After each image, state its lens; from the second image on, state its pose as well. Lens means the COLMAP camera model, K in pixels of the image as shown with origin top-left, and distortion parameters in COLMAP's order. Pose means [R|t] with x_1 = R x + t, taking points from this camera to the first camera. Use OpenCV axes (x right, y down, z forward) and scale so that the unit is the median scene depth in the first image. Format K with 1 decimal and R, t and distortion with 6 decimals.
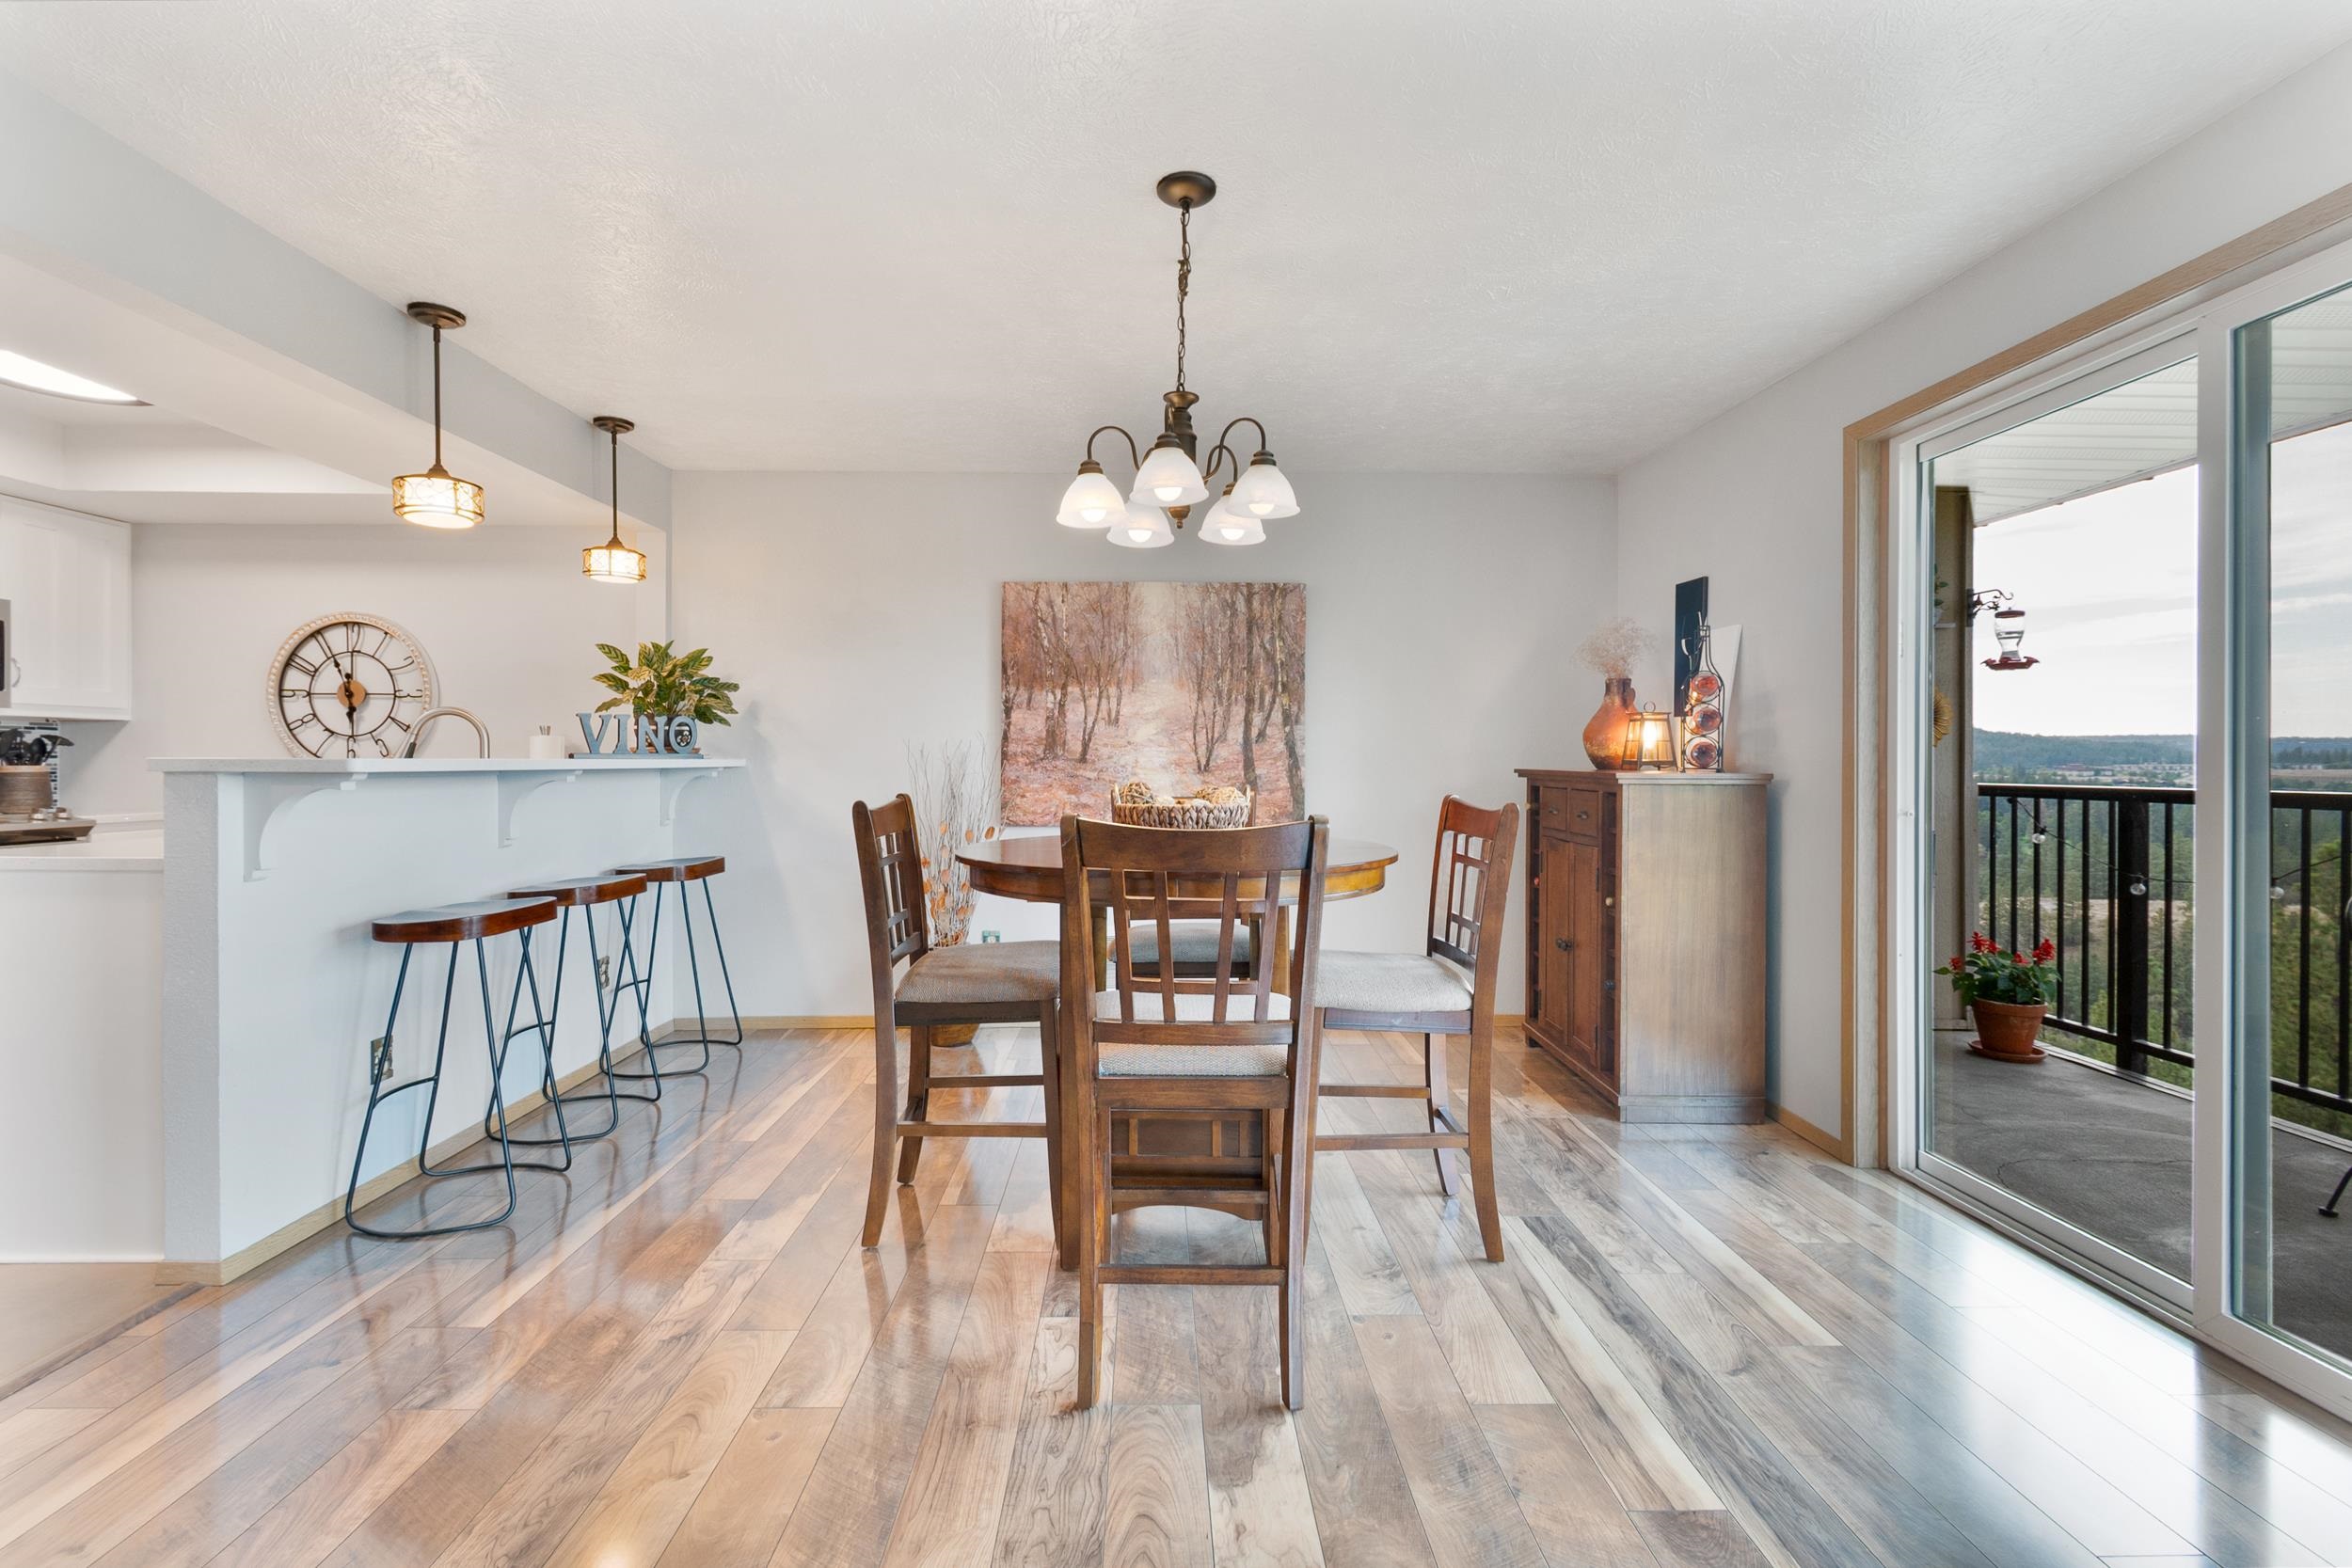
lens RADIAL K [[1044.7, 0, 1165.9], [0, 1044.7, 748.9], [0, 0, 1]] dist [-0.003398, -0.001214]
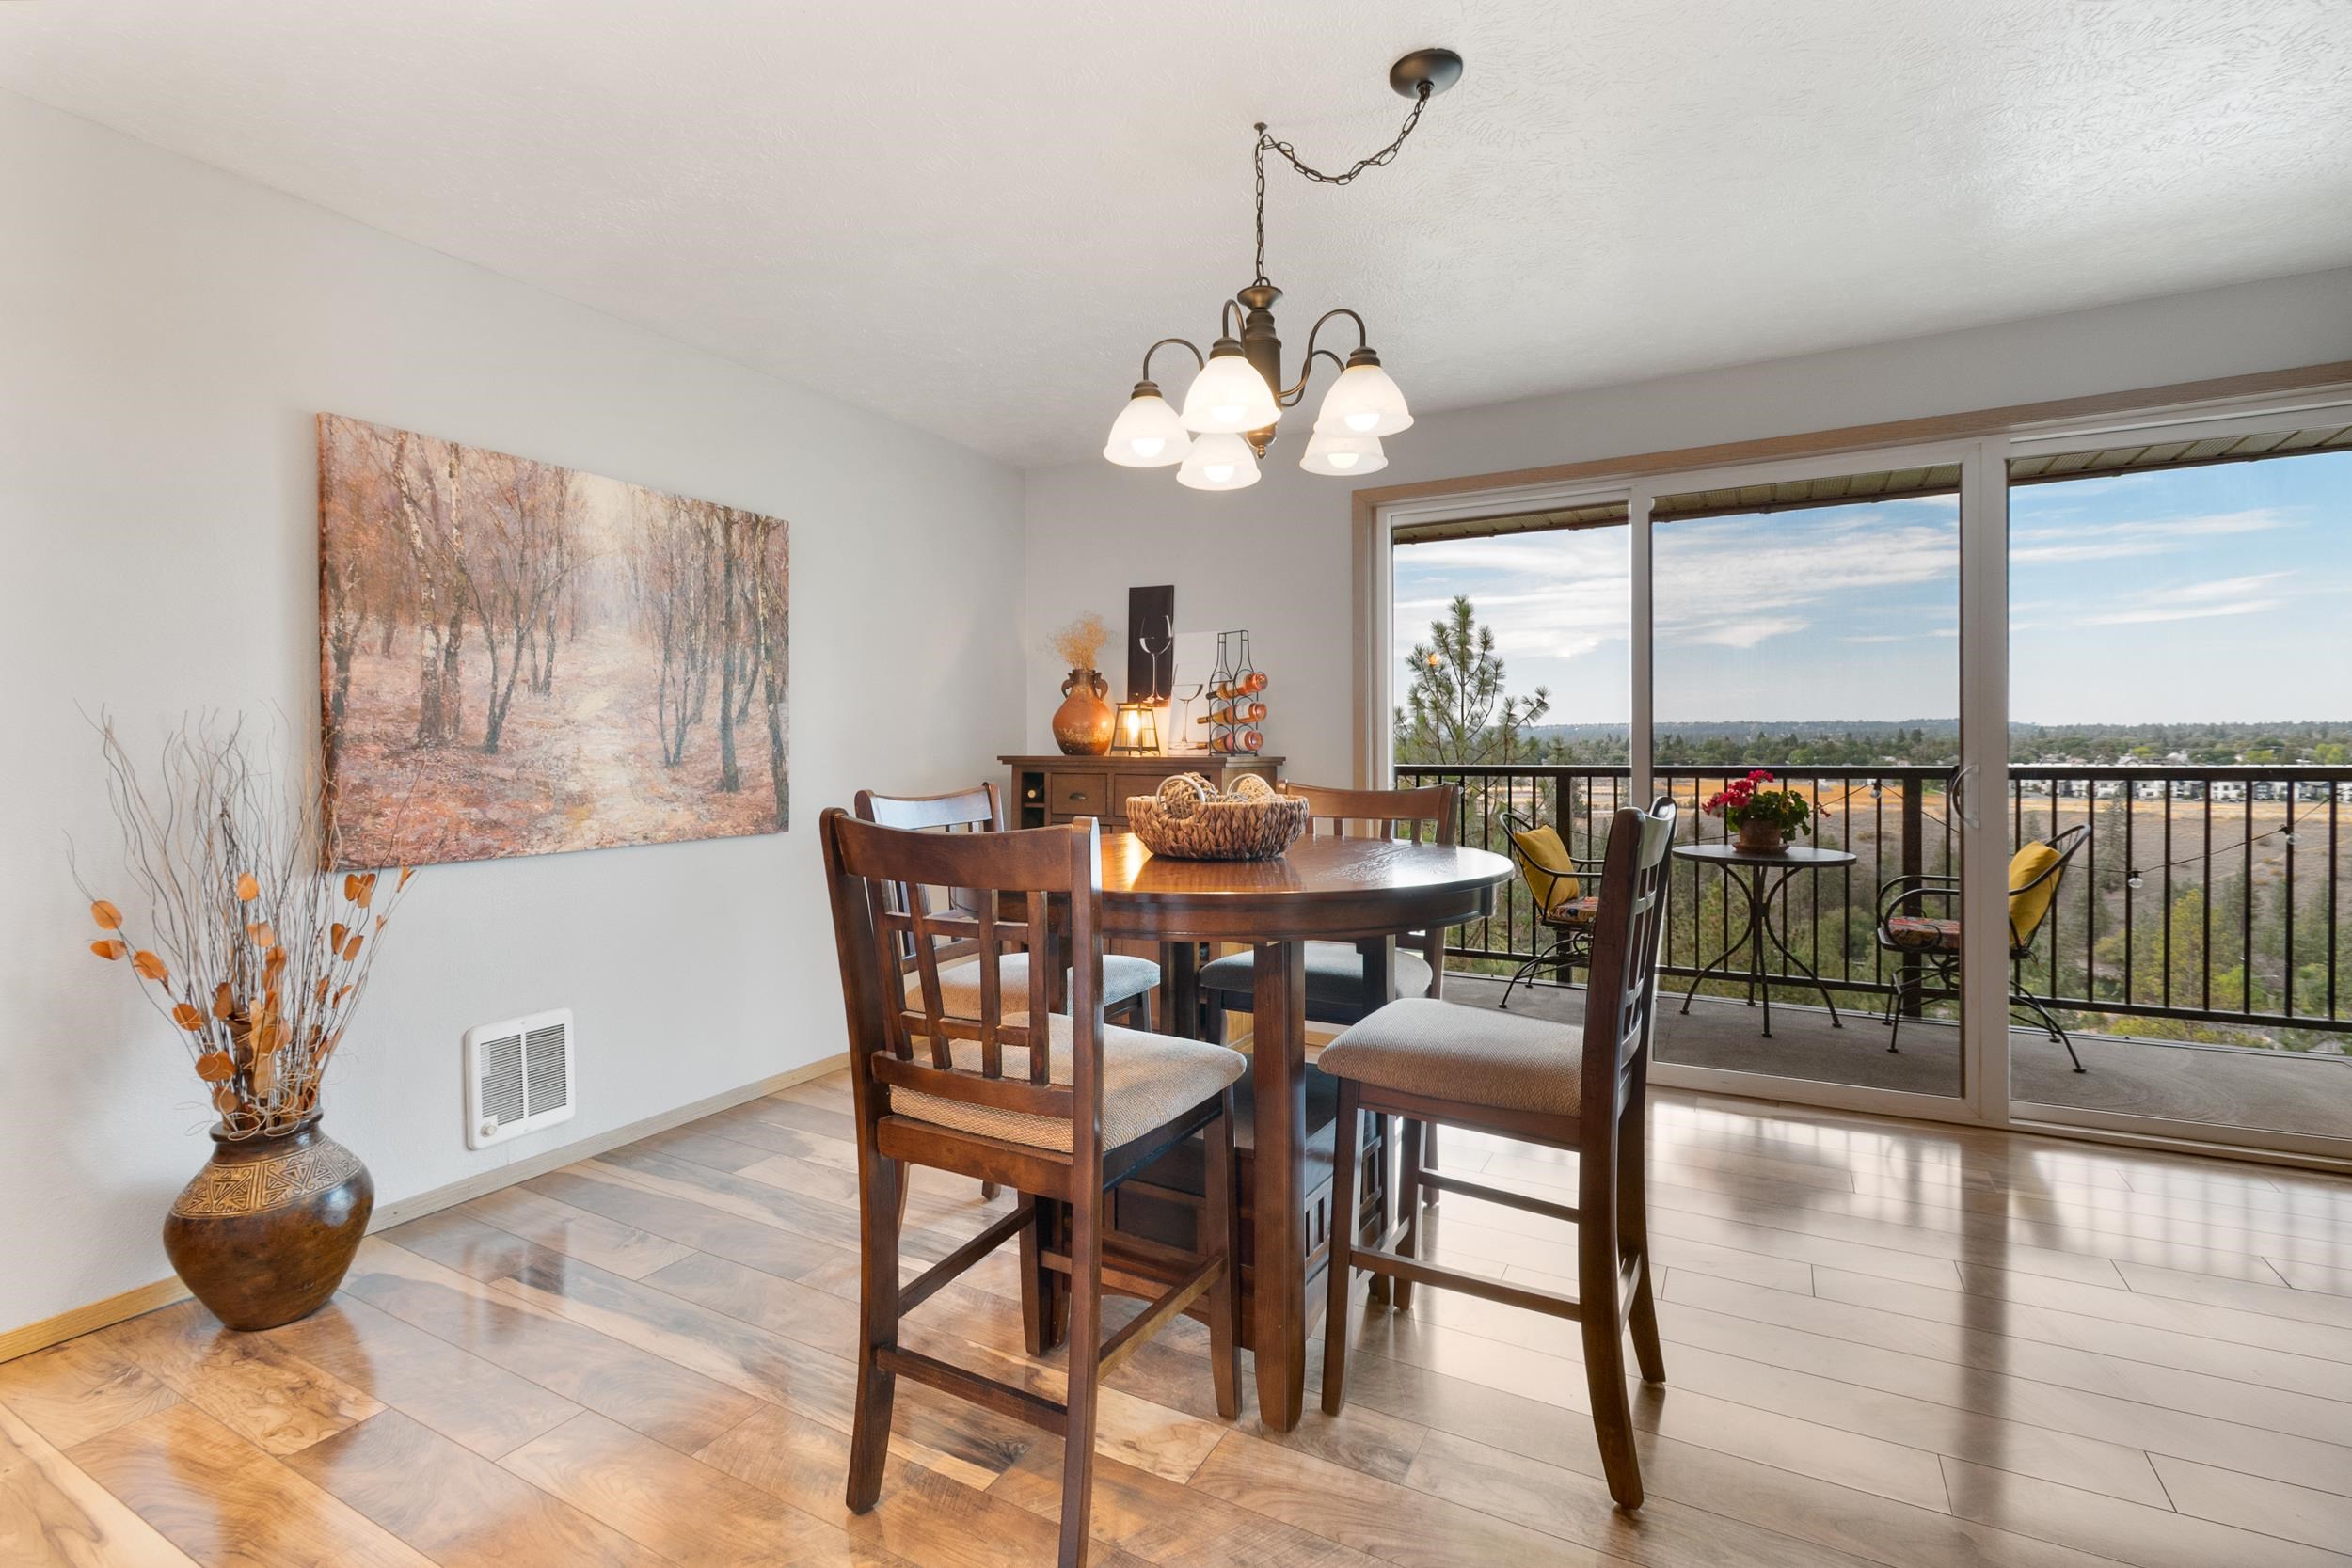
lens RADIAL K [[1044.7, 0, 1165.9], [0, 1044.7, 748.9], [0, 0, 1]] dist [-0.003398, -0.001214]
pose [[0.485278, -0.003638, 0.874352, -0.413931], [0.007785, 0.999970, -0.000160, 0.014087], [-0.874325, 0.006885, 0.485292, 0.373645]]
